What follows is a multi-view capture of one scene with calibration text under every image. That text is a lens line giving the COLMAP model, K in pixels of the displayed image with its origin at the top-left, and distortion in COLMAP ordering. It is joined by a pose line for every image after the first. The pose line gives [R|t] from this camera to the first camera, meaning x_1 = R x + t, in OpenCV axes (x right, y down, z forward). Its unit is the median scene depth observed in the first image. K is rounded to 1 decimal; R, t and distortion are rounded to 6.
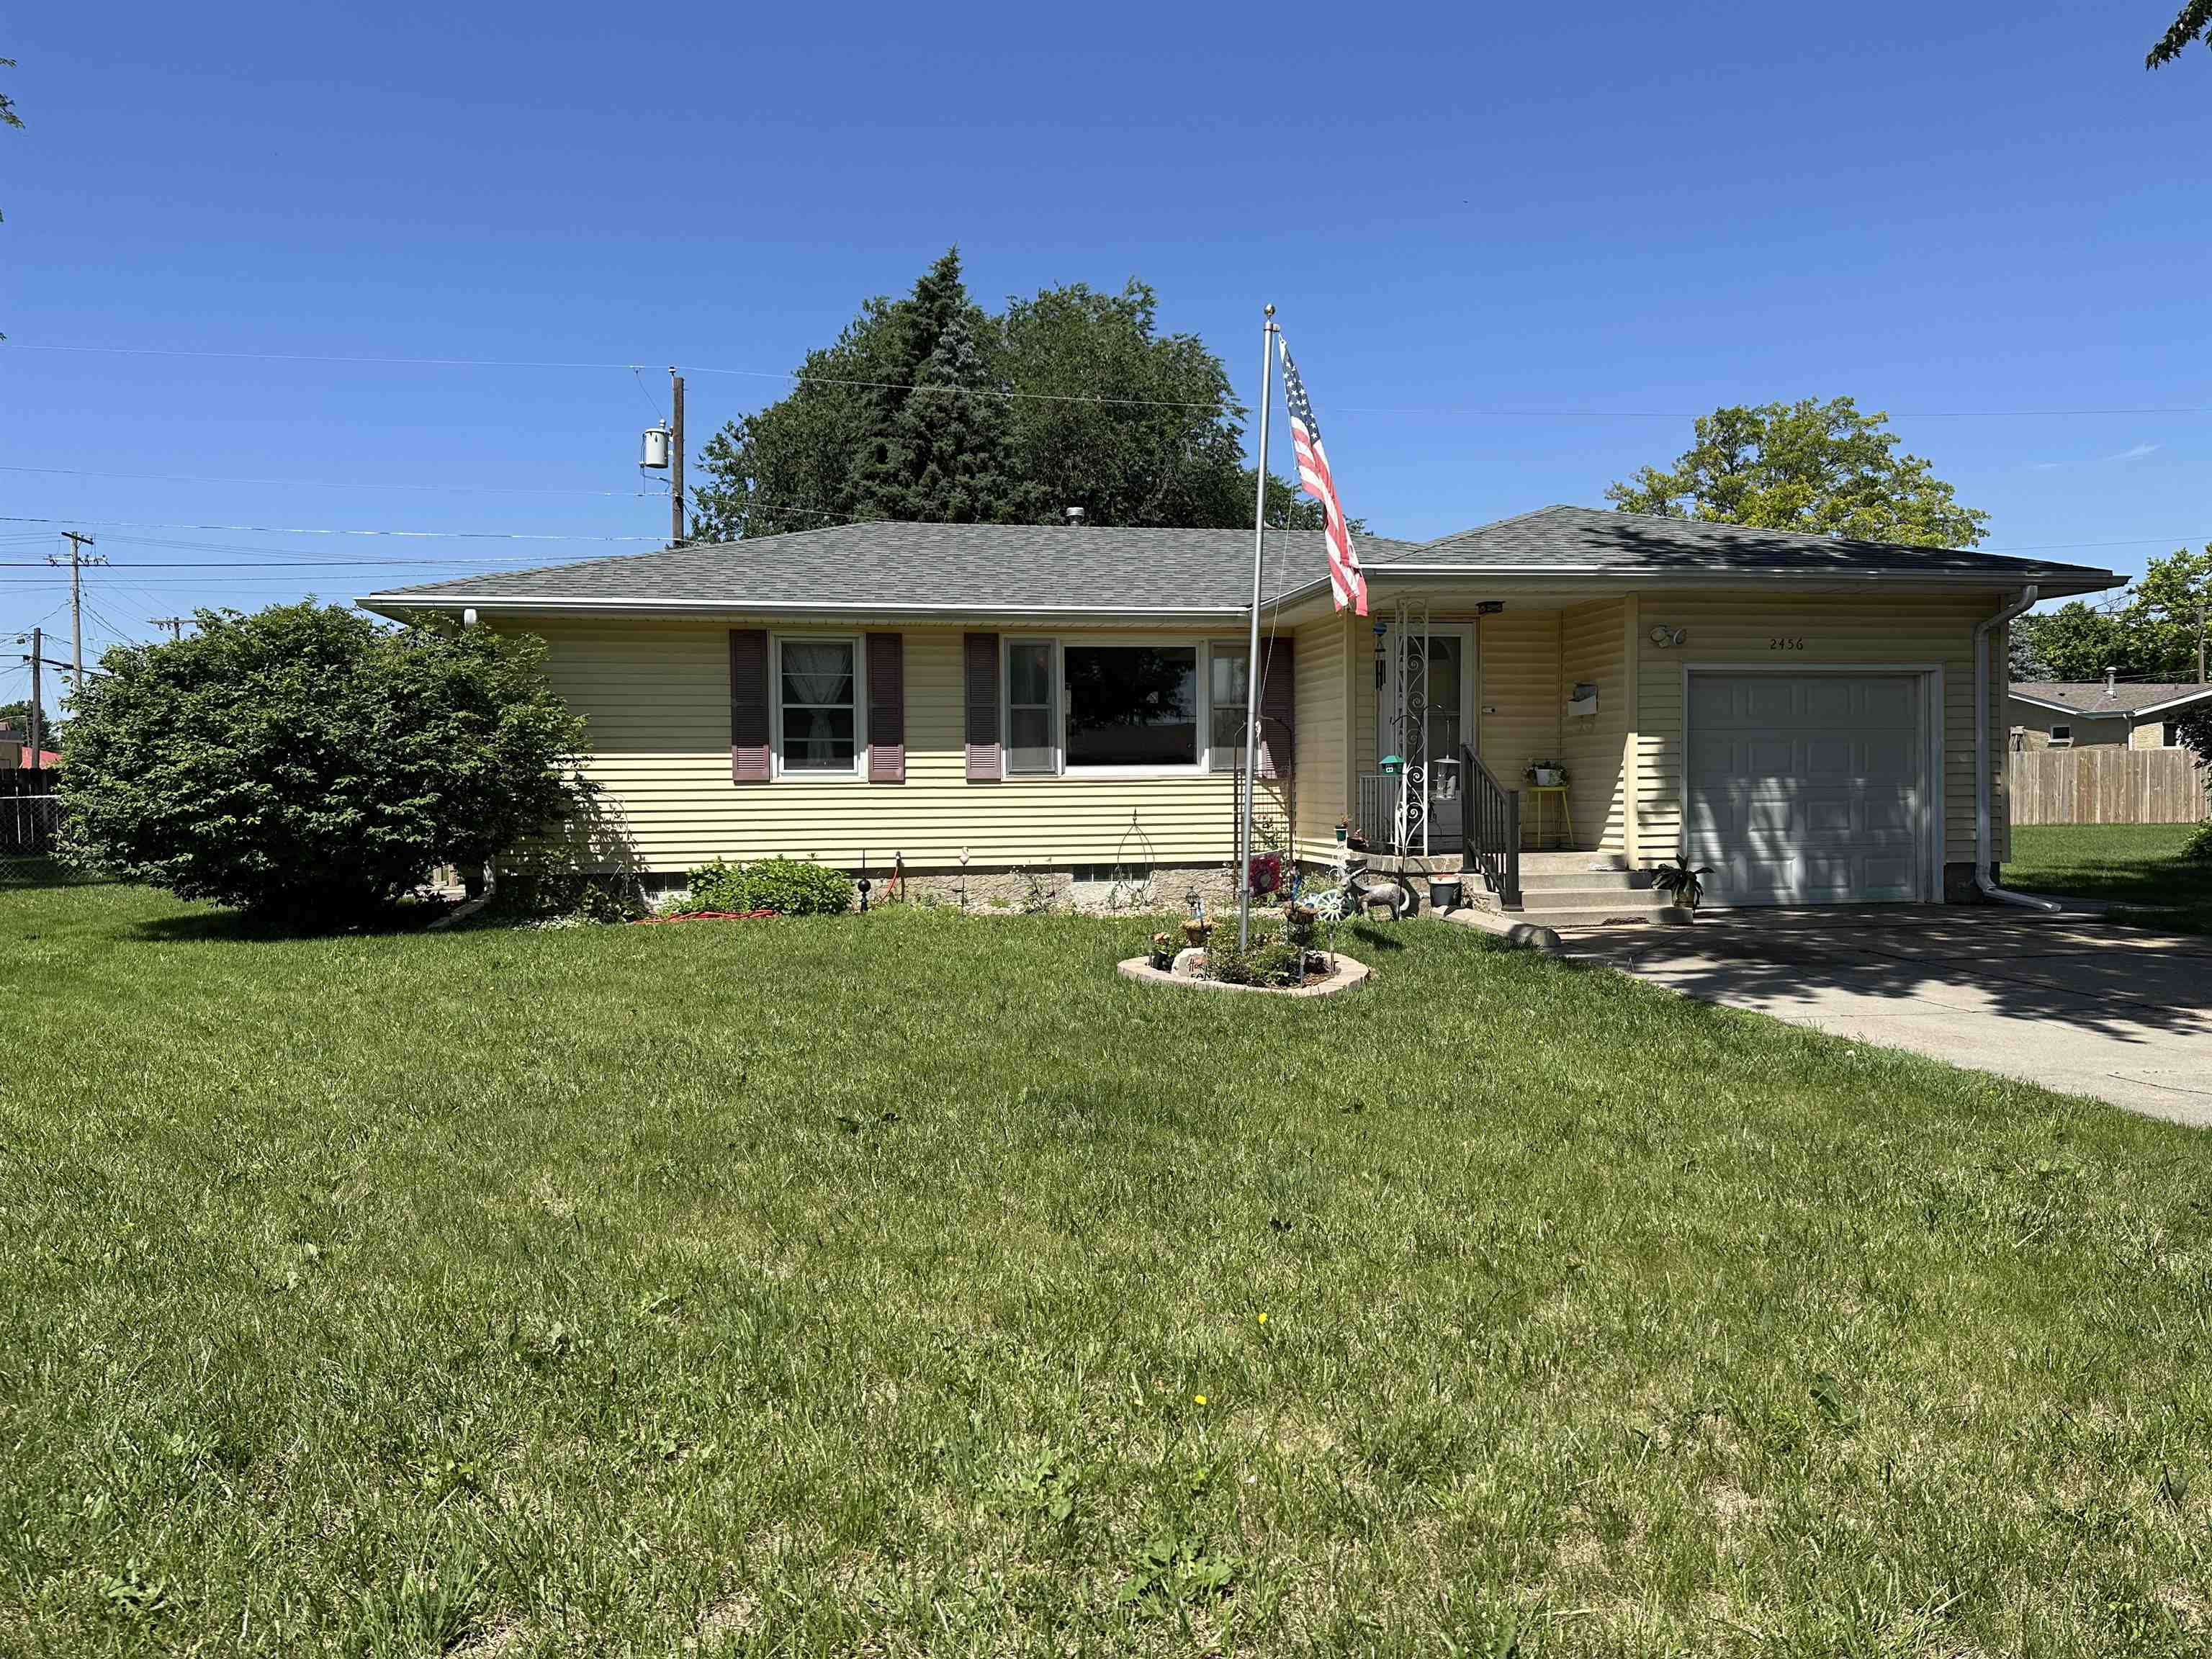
lens RADIAL K [[1557.5, 0, 1123.8], [0, 1557.5, 839.2], [0, 0, 1]] dist [0.046682, -0.058635]
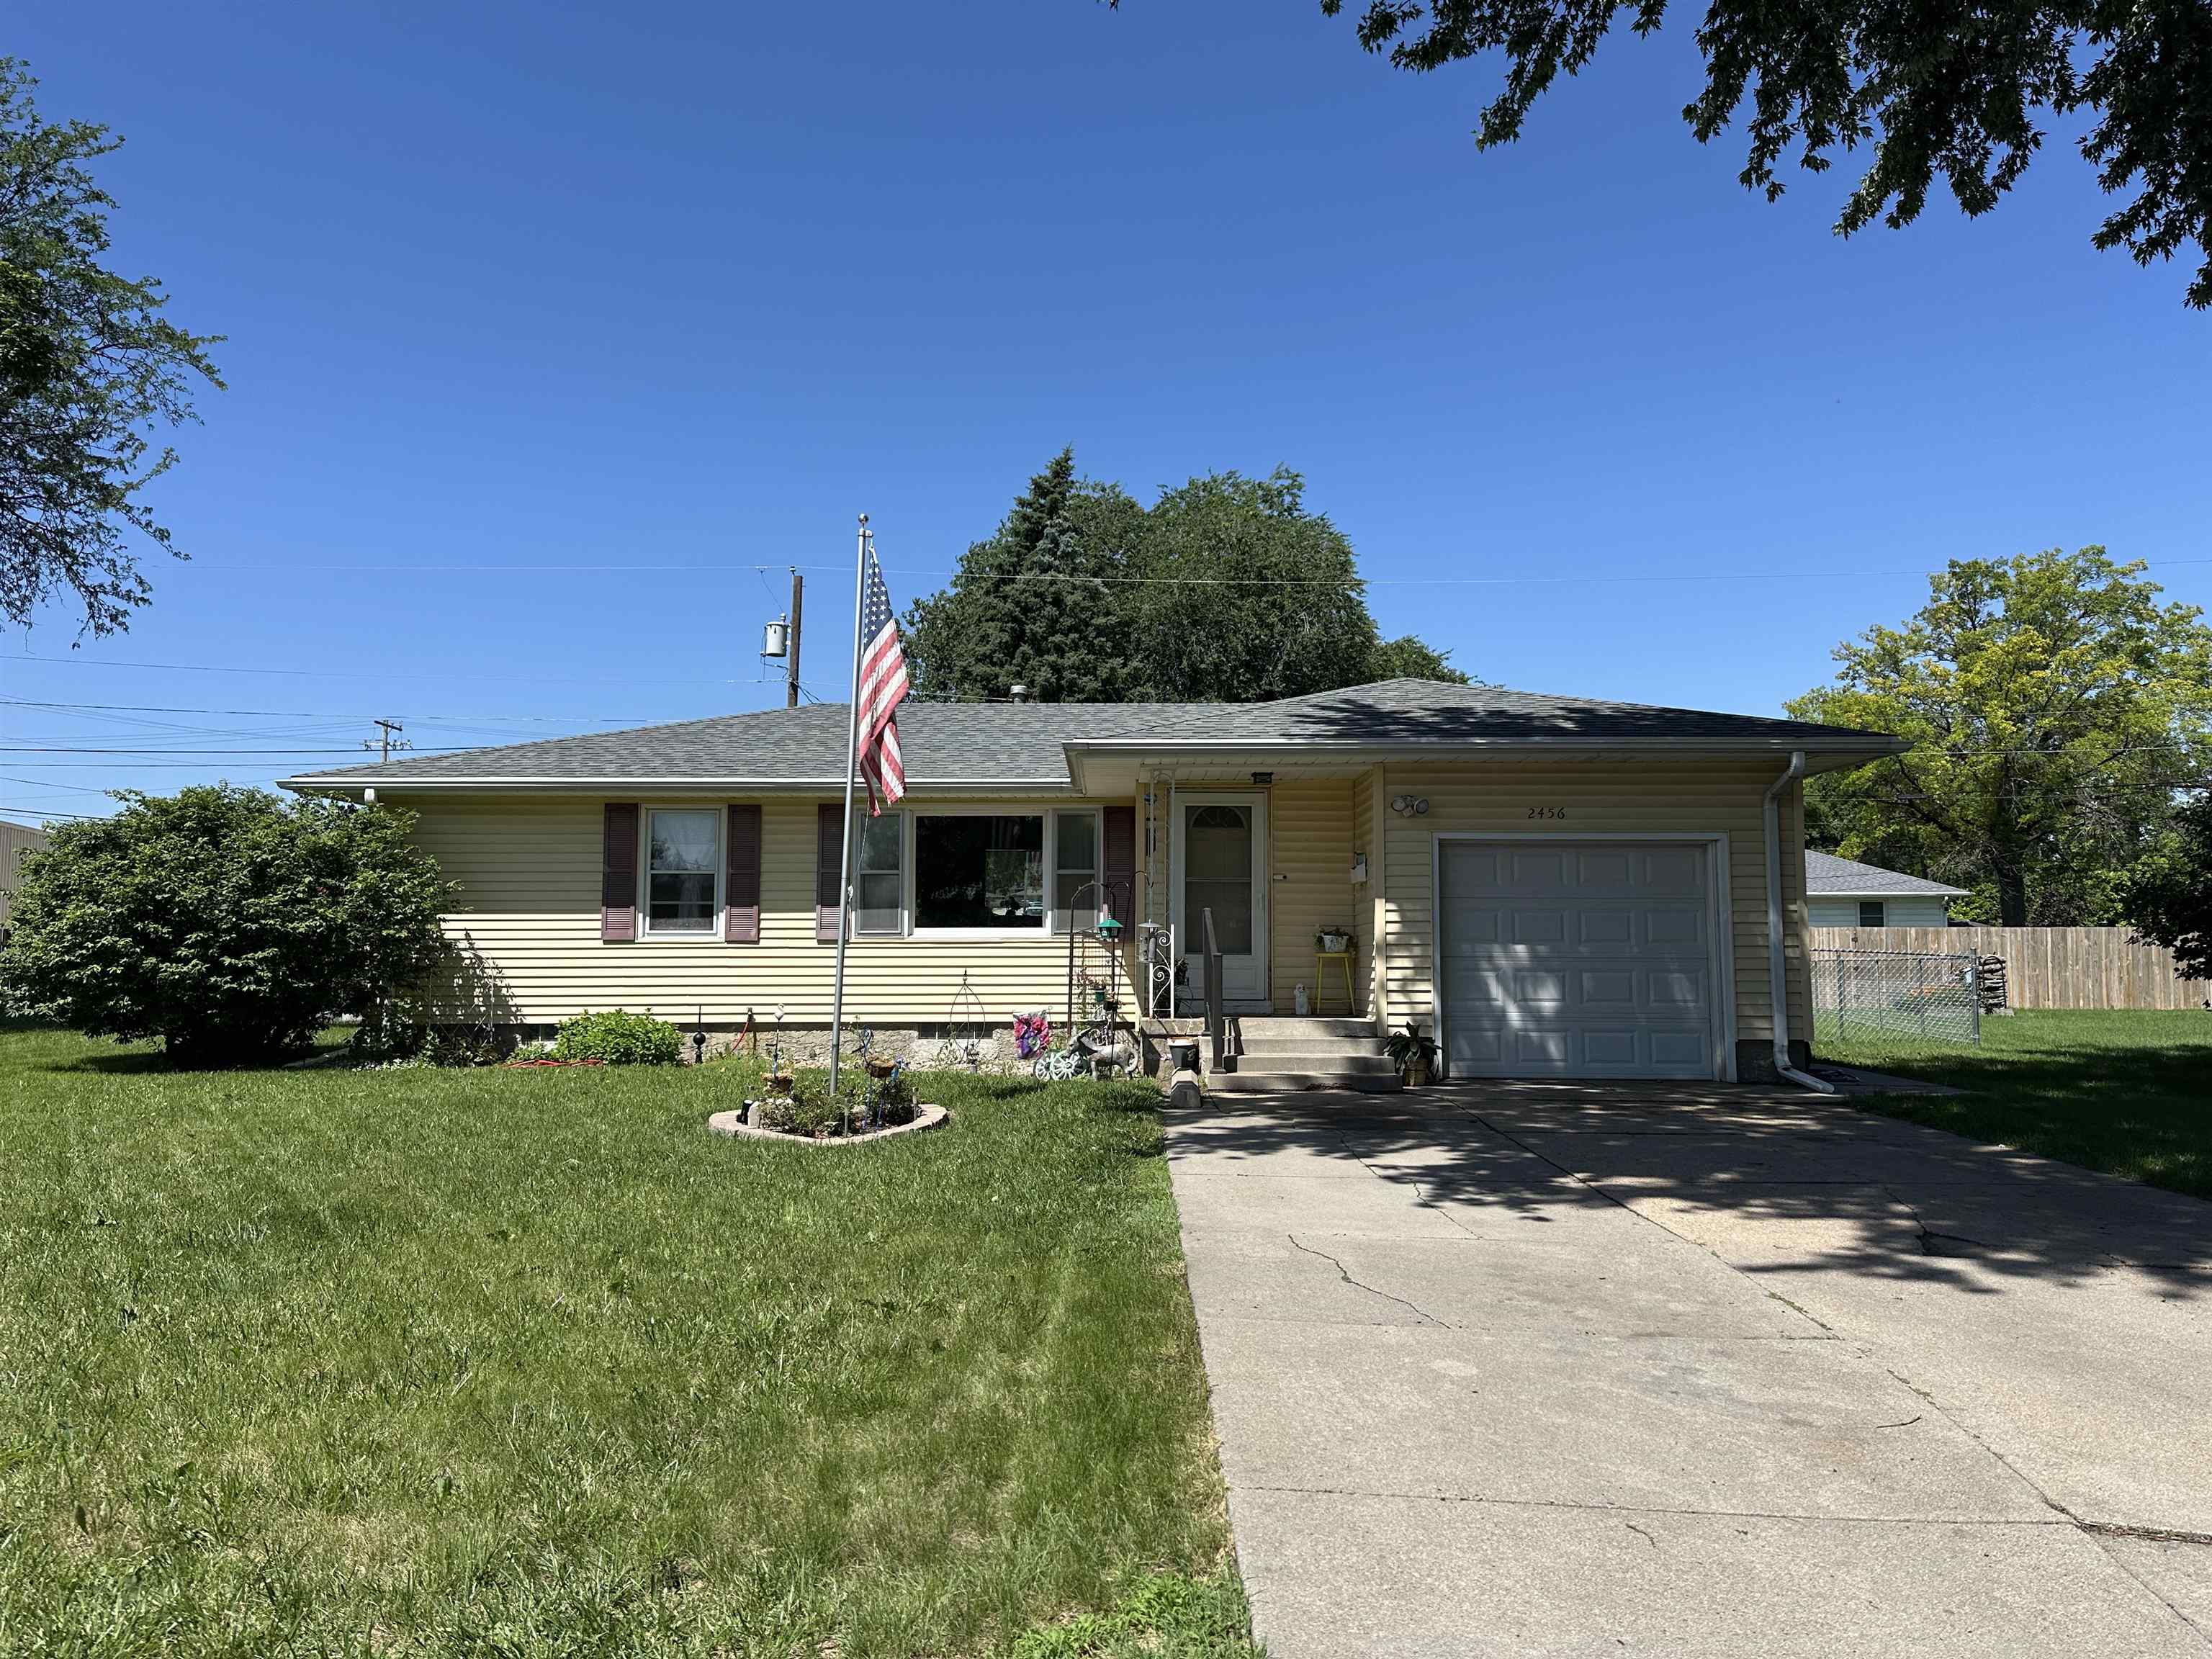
lens RADIAL K [[1557.5, 0, 1121.7], [0, 1557.5, 808.1], [0, 0, 1]] dist [0.046682, -0.058635]
pose [[0.982040, -0.006438, -0.188565, 0.311442], [-0.017355, 0.992099, -0.124255, 0.000974], [0.187875, 0.125296, 0.974168, -0.015230]]
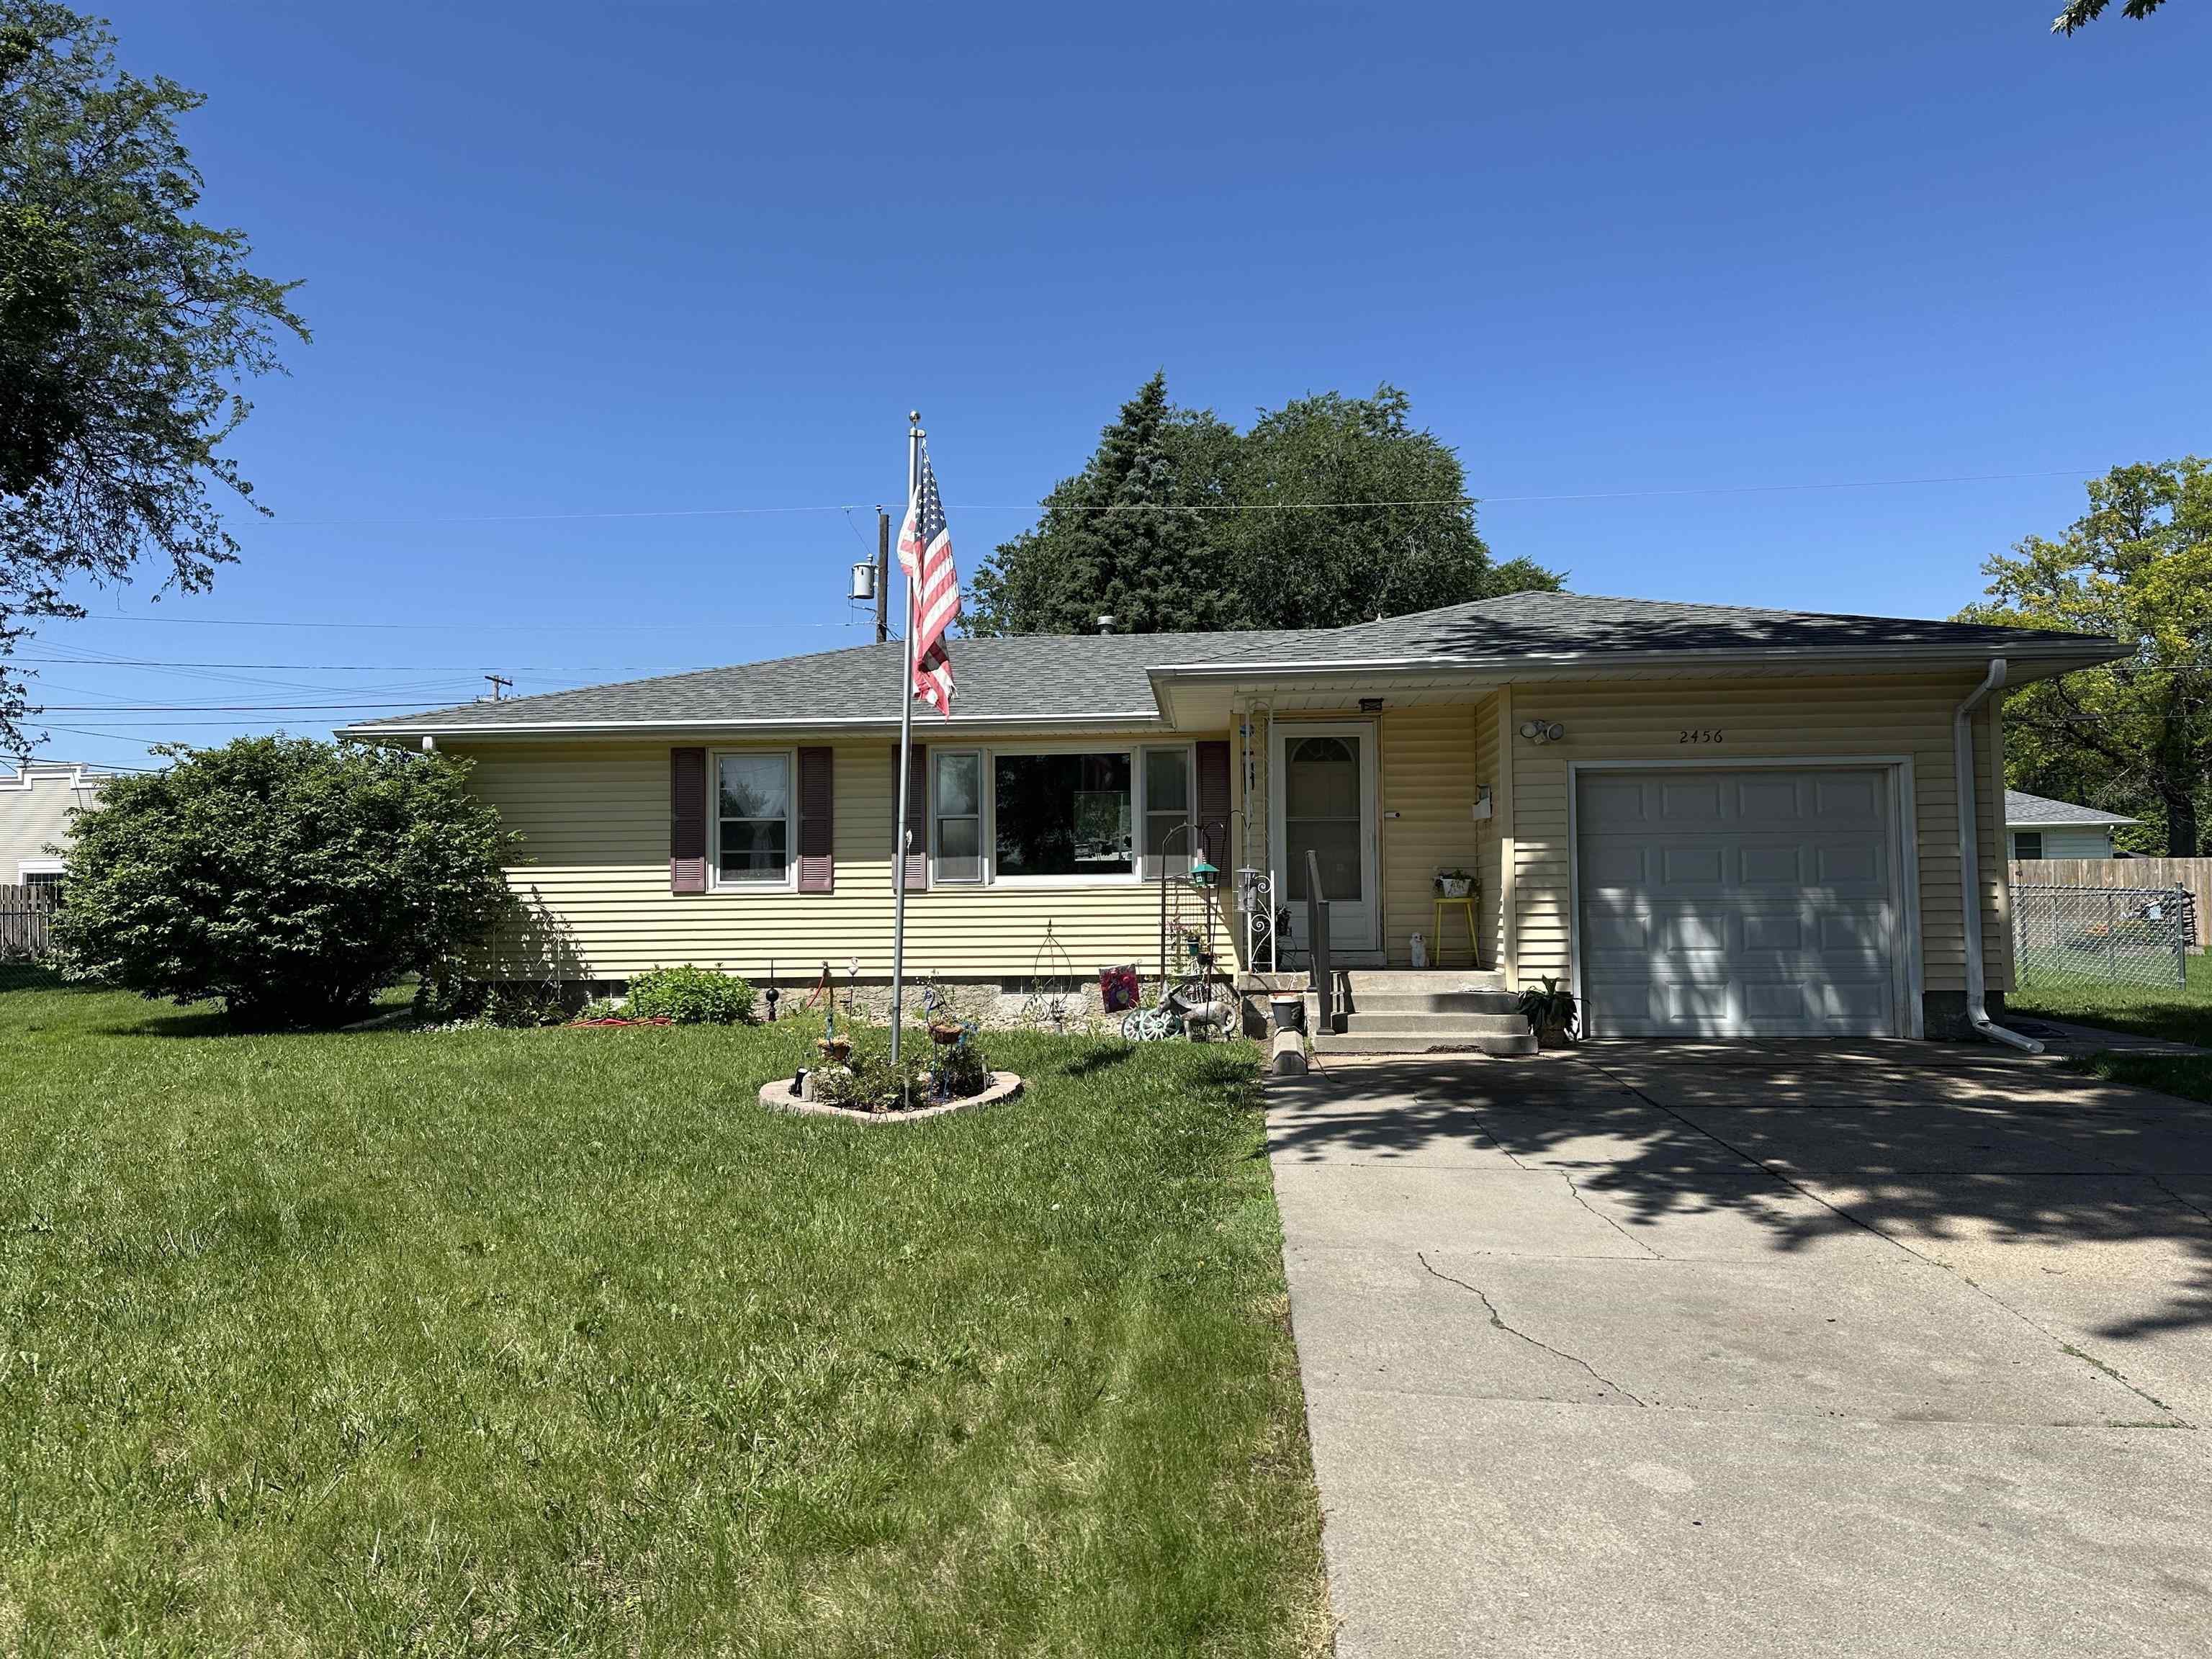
lens RADIAL K [[1557.5, 0, 1104.8], [0, 1557.5, 807.8], [0, 0, 1]] dist [0.046682, -0.058635]
pose [[0.964422, -0.015388, -0.263919, 0.300694], [-0.008033, 0.996138, -0.087435, -0.004469], [0.264245, 0.086445, 0.960574, 0.068021]]
